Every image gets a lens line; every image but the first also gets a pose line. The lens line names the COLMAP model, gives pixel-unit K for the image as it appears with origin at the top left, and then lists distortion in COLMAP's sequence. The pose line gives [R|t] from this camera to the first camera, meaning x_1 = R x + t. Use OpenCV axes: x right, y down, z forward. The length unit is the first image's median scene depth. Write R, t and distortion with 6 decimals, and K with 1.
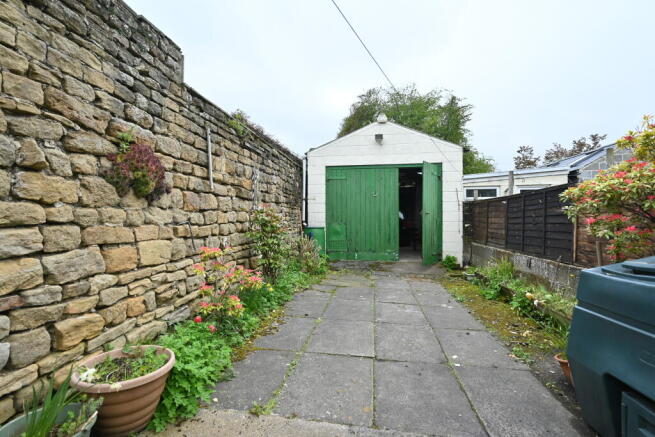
lens RADIAL K [[267.0, 0, 327.5], [0, 267.0, 218.5], [0, 0, 1]] dist [0.000169, -0.000013]
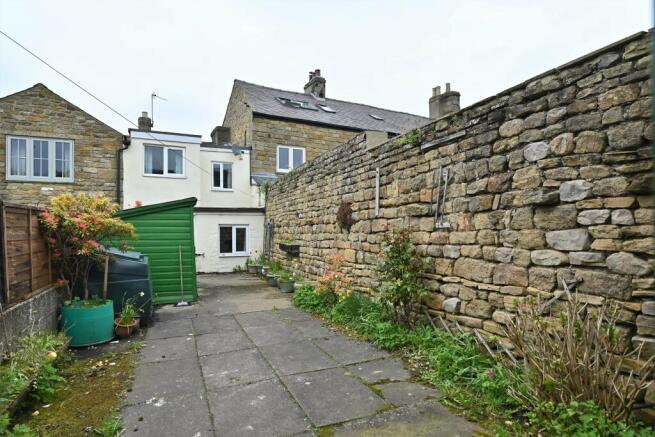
lens RADIAL K [[356.5, 0, 327.4], [0, 356.5, 231.5], [0, 0, 1]] dist [-0.000481, -0.000160]
pose [[-0.828271, 0.005984, -0.560296, 0.813541], [0.007150, 0.999974, 0.000109, -0.042506], [0.560282, -0.003916, -0.828292, 2.624230]]
